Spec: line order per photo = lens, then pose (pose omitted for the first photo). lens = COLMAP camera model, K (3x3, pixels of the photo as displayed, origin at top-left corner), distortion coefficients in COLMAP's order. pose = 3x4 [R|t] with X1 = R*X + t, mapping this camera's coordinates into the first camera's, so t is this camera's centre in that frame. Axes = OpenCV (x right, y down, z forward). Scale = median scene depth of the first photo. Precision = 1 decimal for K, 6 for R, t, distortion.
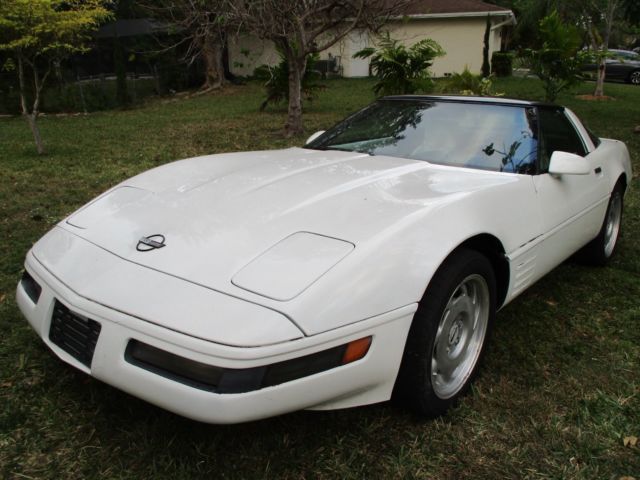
lens RADIAL K [[528.8, 0, 321.7], [0, 528.8, 253.5], [0, 0, 1]] dist [-0.039256, 0.017183]
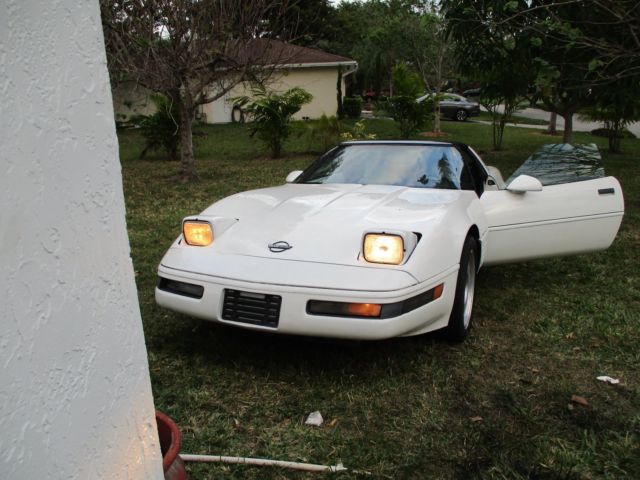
lens RADIAL K [[530.6, 0, 325.7], [0, 530.6, 254.0], [0, 0, 1]] dist [-0.045471, 0.015977]
pose [[0.957101, -0.094888, 0.273778, -0.140075], [0.115390, 0.991522, -0.059745, 0.023642], [-0.265787, 0.088773, 0.959936, -0.104877]]
